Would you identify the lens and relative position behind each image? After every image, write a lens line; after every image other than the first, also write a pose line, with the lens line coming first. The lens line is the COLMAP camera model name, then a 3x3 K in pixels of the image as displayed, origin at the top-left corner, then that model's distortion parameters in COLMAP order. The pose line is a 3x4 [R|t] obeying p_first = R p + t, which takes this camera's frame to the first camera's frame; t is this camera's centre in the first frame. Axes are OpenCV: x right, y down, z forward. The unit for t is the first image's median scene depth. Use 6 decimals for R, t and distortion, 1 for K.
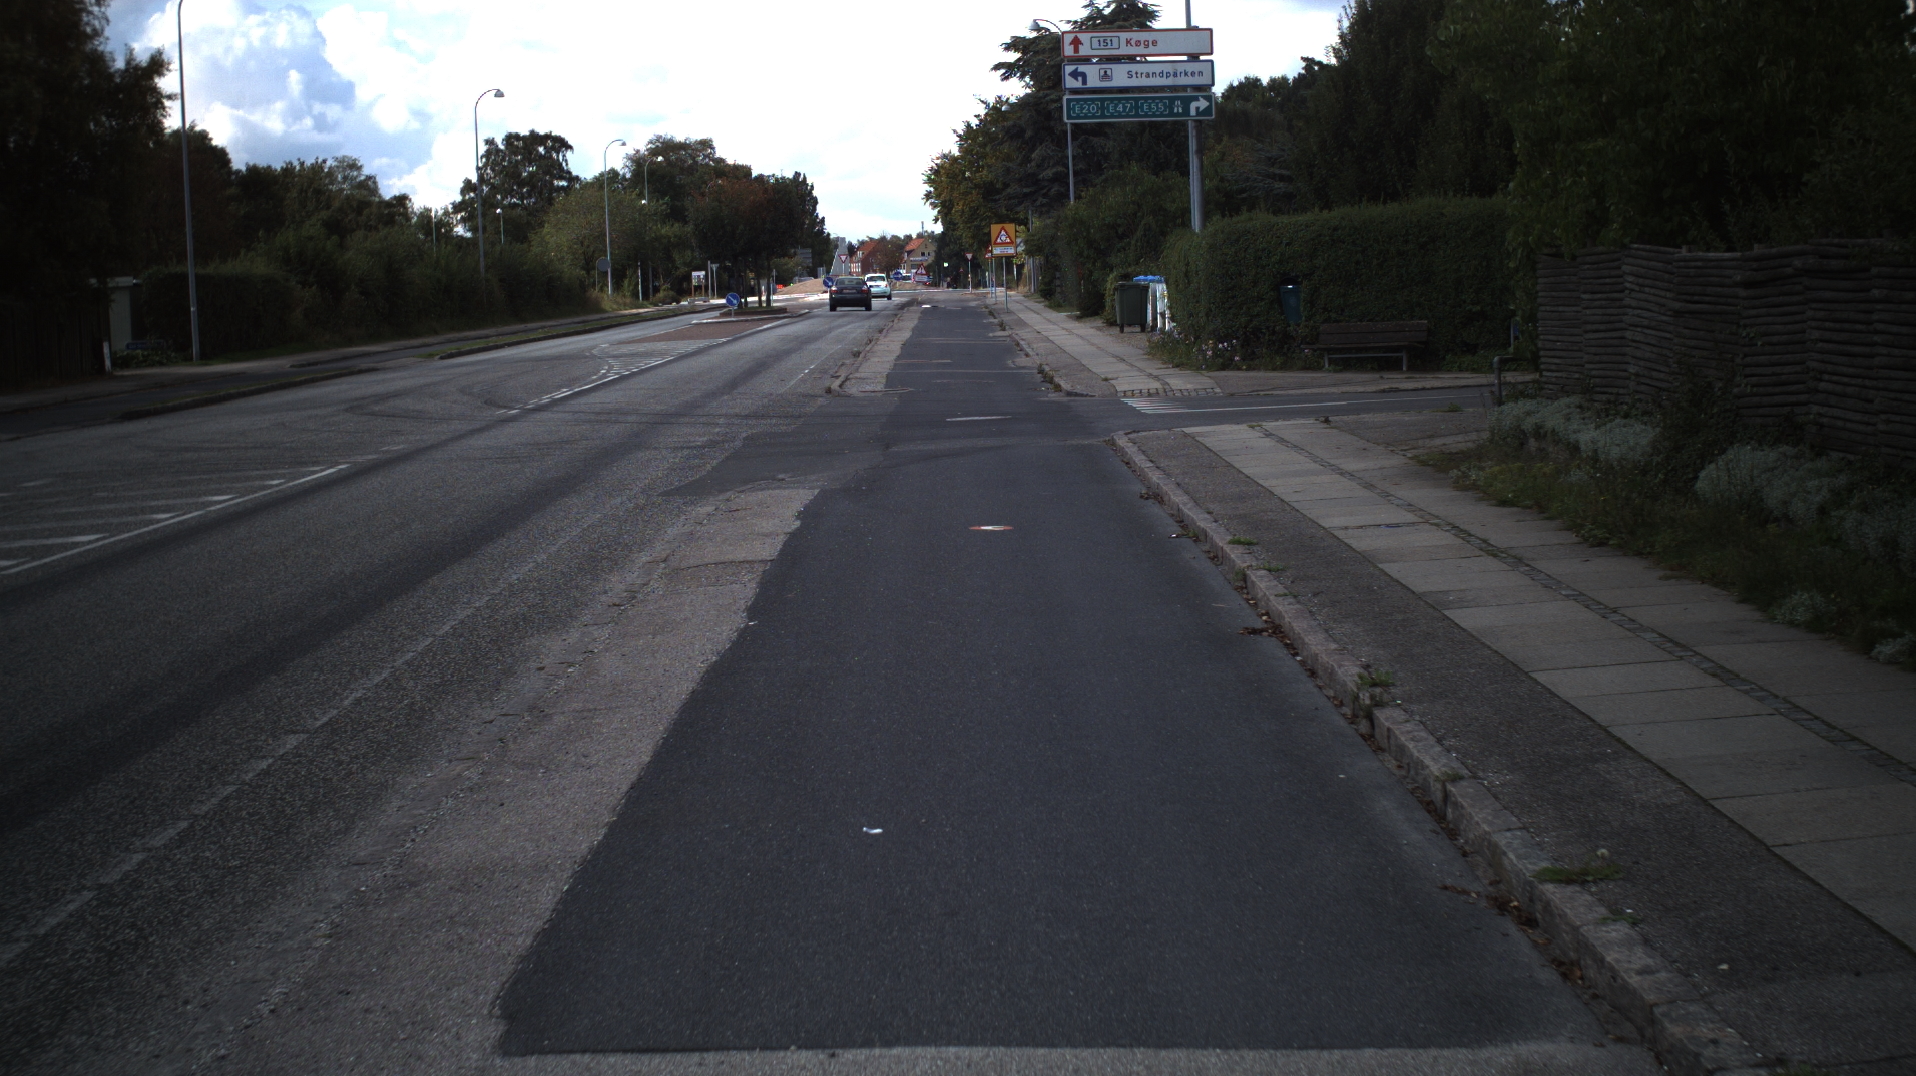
lens RADIAL K [[3402.6, 0, 958.0], [0, 3402.6, 538.0], [0, 0, 1]] dist [-0.199650, 0.083761]
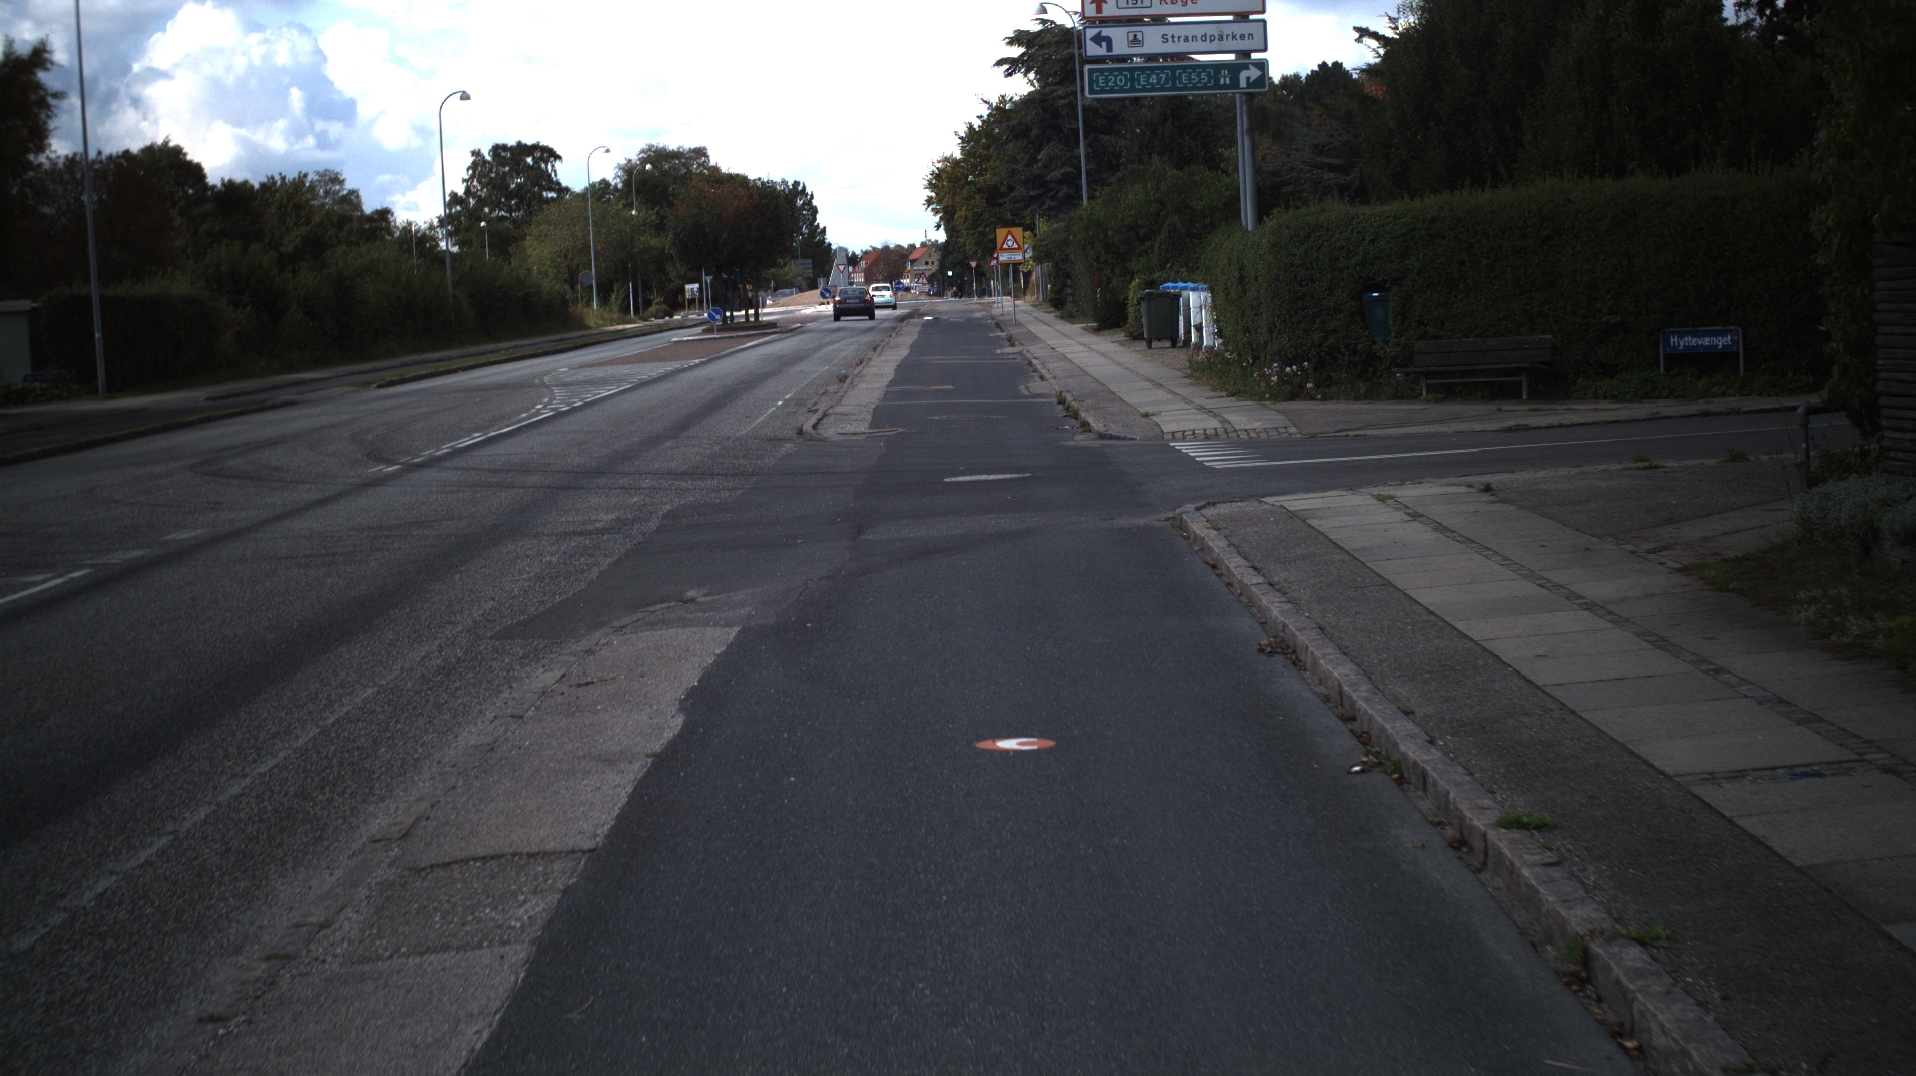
lens RADIAL K [[3402.6, 0, 958.0], [0, 3402.6, 538.0], [0, 0, 1]] dist [-0.199650, 0.083761]
pose [[0.999901, -0.013882, -0.002410, 0.000568], [0.013876, 0.999900, -0.002561, -0.009086], [0.002445, 0.002527, 0.999994, 0.114303]]
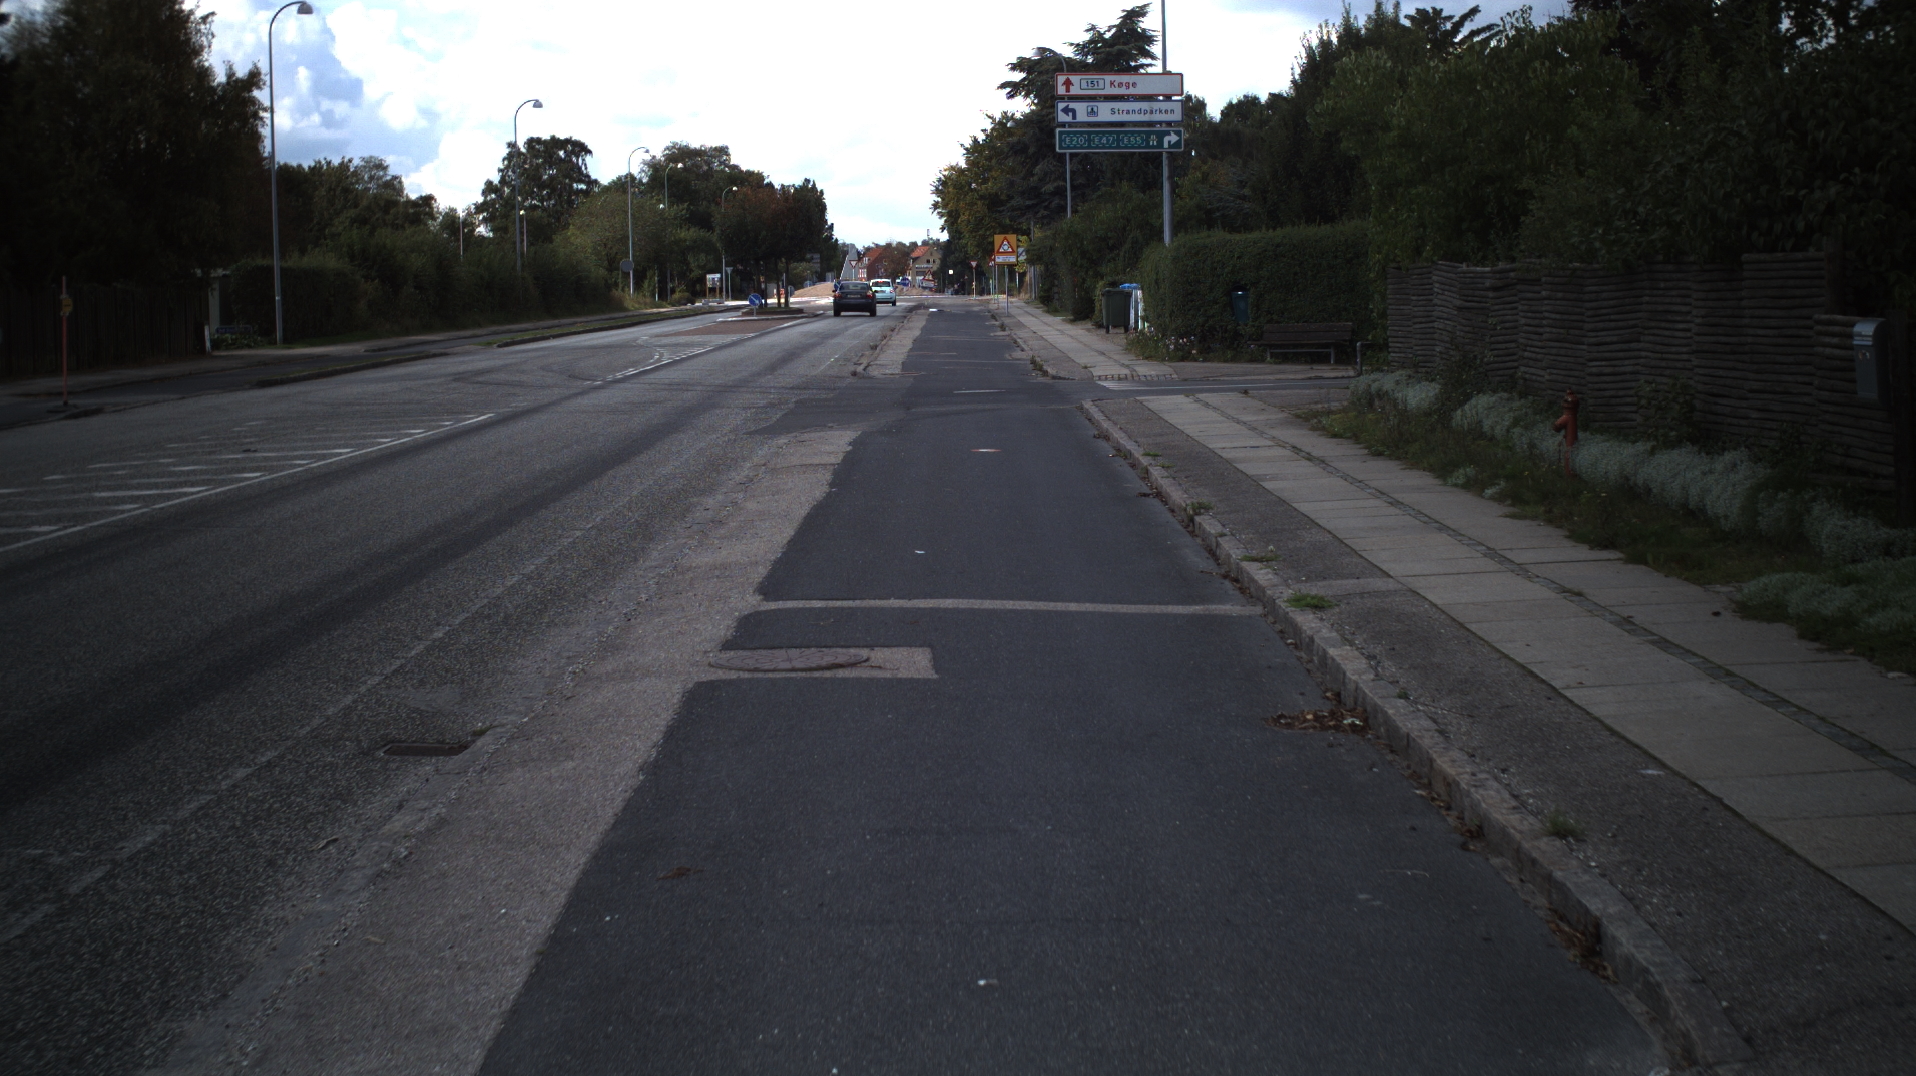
lens RADIAL K [[3402.6, 0, 958.0], [0, 3402.6, 538.0], [0, 0, 1]] dist [-0.199650, 0.083761]
pose [[0.999843, 0.017692, 0.000077, -0.000398], [-0.017692, 0.999841, -0.002305, 0.009744], [-0.000117, 0.002303, 0.999997, -0.114258]]
